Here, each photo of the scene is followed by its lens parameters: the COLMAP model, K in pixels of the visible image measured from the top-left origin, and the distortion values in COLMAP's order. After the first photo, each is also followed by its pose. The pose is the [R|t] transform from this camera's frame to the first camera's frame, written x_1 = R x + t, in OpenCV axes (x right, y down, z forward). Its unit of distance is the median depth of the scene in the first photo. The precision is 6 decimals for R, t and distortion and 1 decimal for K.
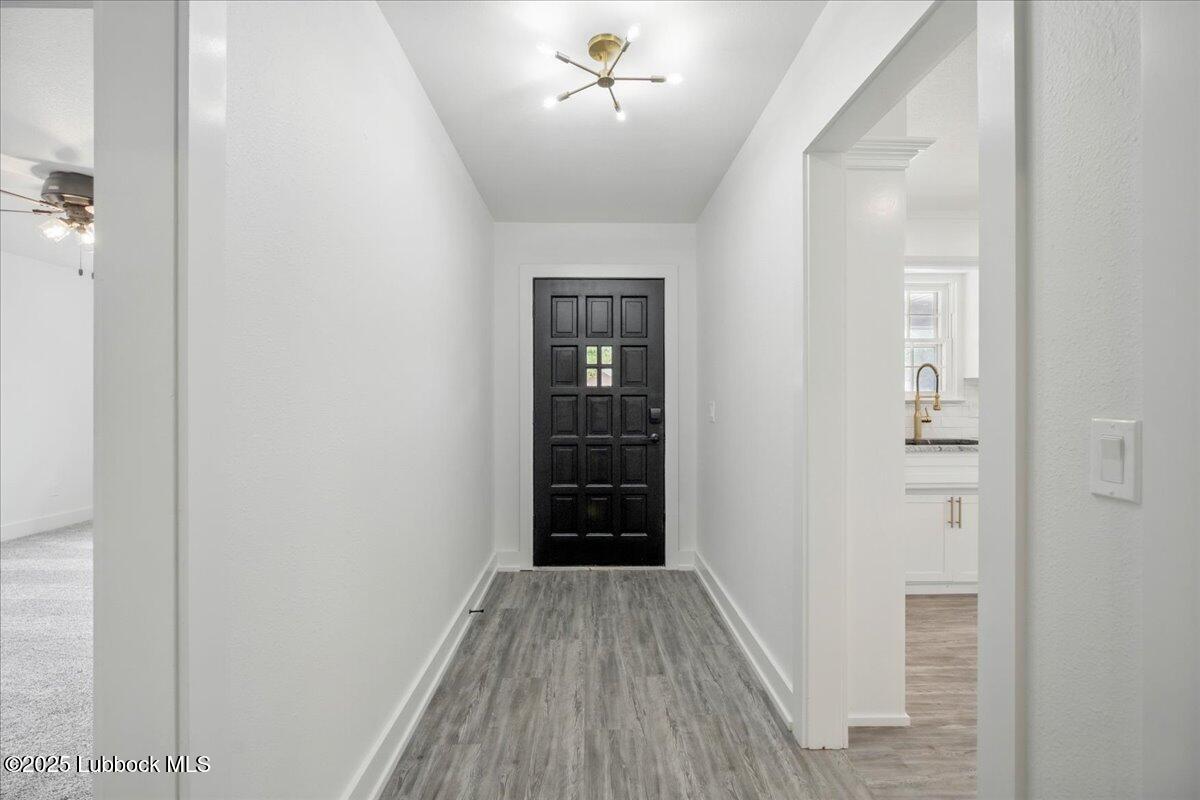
lens RADIAL K [[537.7, 0, 596.7], [0, 537.7, 397.7], [0, 0, 1]] dist [-0.003640, 0.001283]
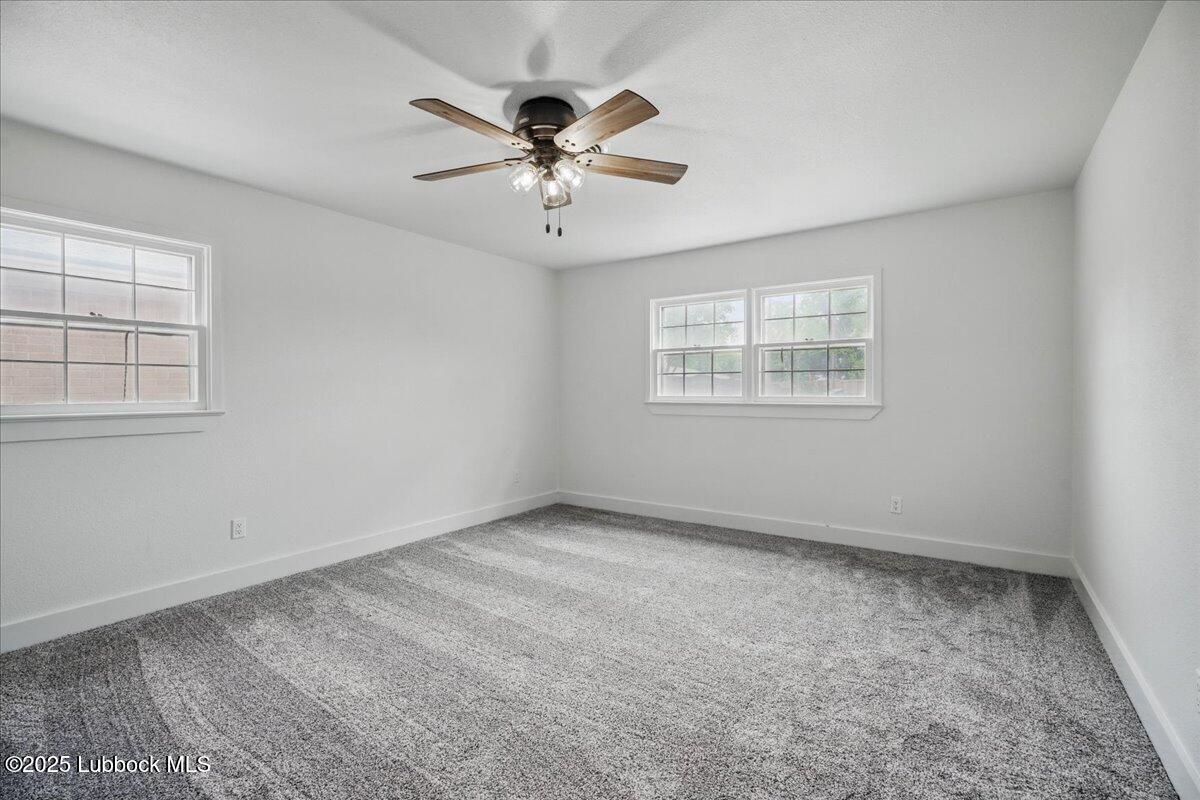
lens RADIAL K [[537.7, 0, 599.0], [0, 537.7, 402.4], [0, 0, 1]] dist [-0.003640, 0.001283]
pose [[0.812592, 0.009051, -0.582762, -0.448500], [0.001866, 0.999834, 0.018131, 0.008706], [0.582830, -0.015820, 0.812440, 0.406992]]
